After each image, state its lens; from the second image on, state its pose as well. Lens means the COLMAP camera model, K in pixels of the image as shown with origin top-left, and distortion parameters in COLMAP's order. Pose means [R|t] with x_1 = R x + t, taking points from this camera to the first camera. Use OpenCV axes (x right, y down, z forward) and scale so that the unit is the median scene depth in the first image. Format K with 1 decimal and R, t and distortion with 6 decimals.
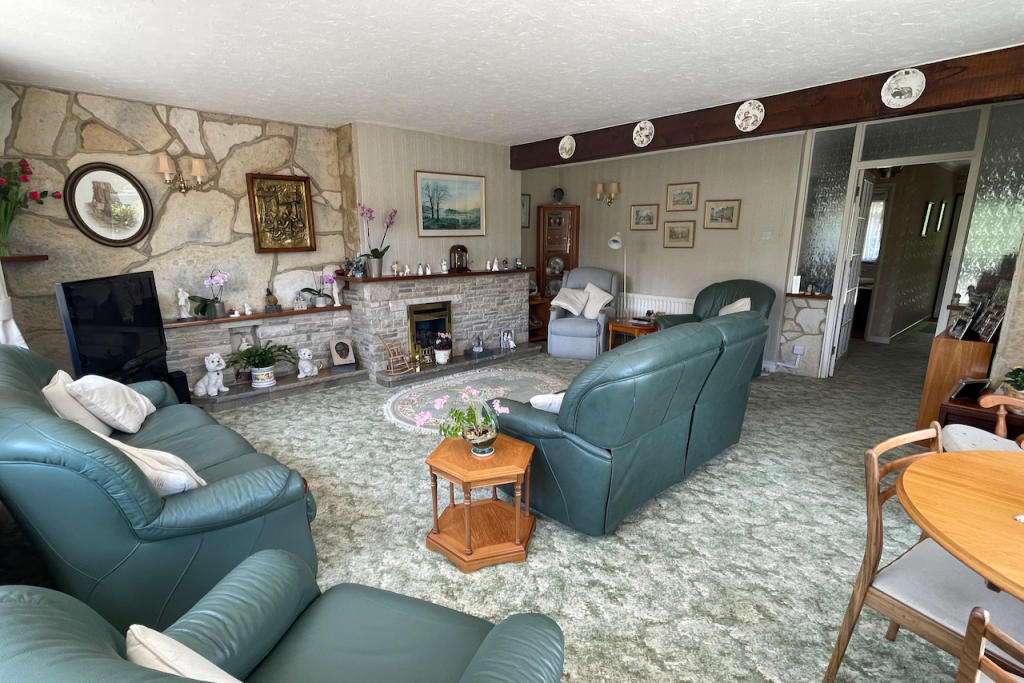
lens RADIAL K [[495.6, 0, 511.7], [0, 495.6, 338.8], [0, 0, 1]] dist [-0.012926, 0.011460]
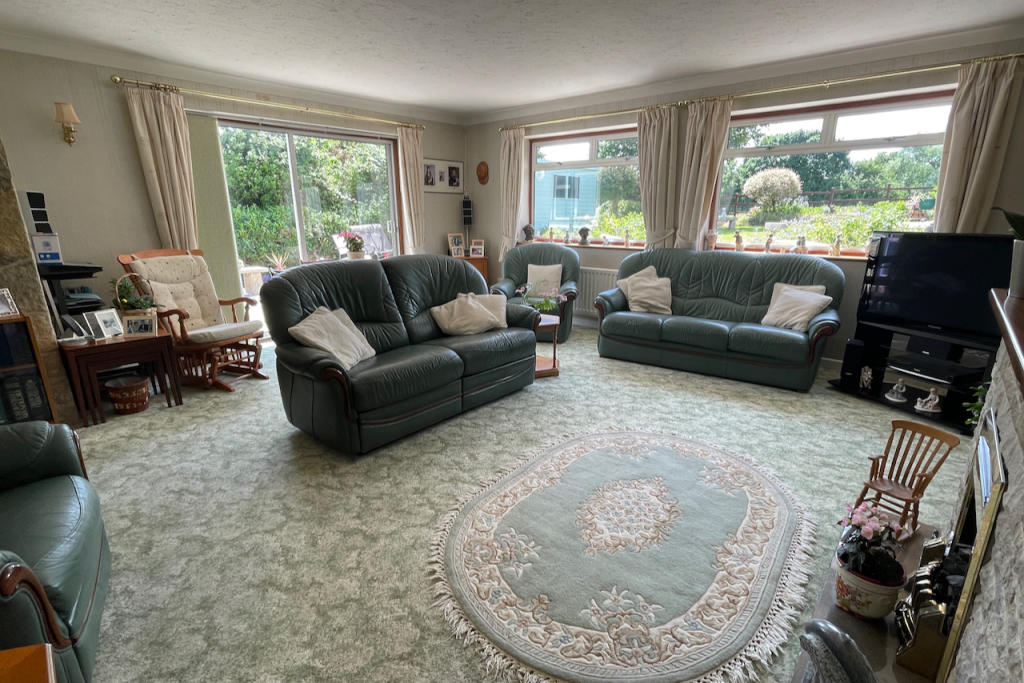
lens RADIAL K [[495.6, 0, 511.7], [0, 495.6, 338.8], [0, 0, 1]] dist [-0.012926, 0.011460]
pose [[-0.992289, 0.049529, -0.113618, 0.163181], [-0.005617, 0.897773, 0.440423, -0.368910], [0.123817, 0.437665, -0.890572, 1.856260]]
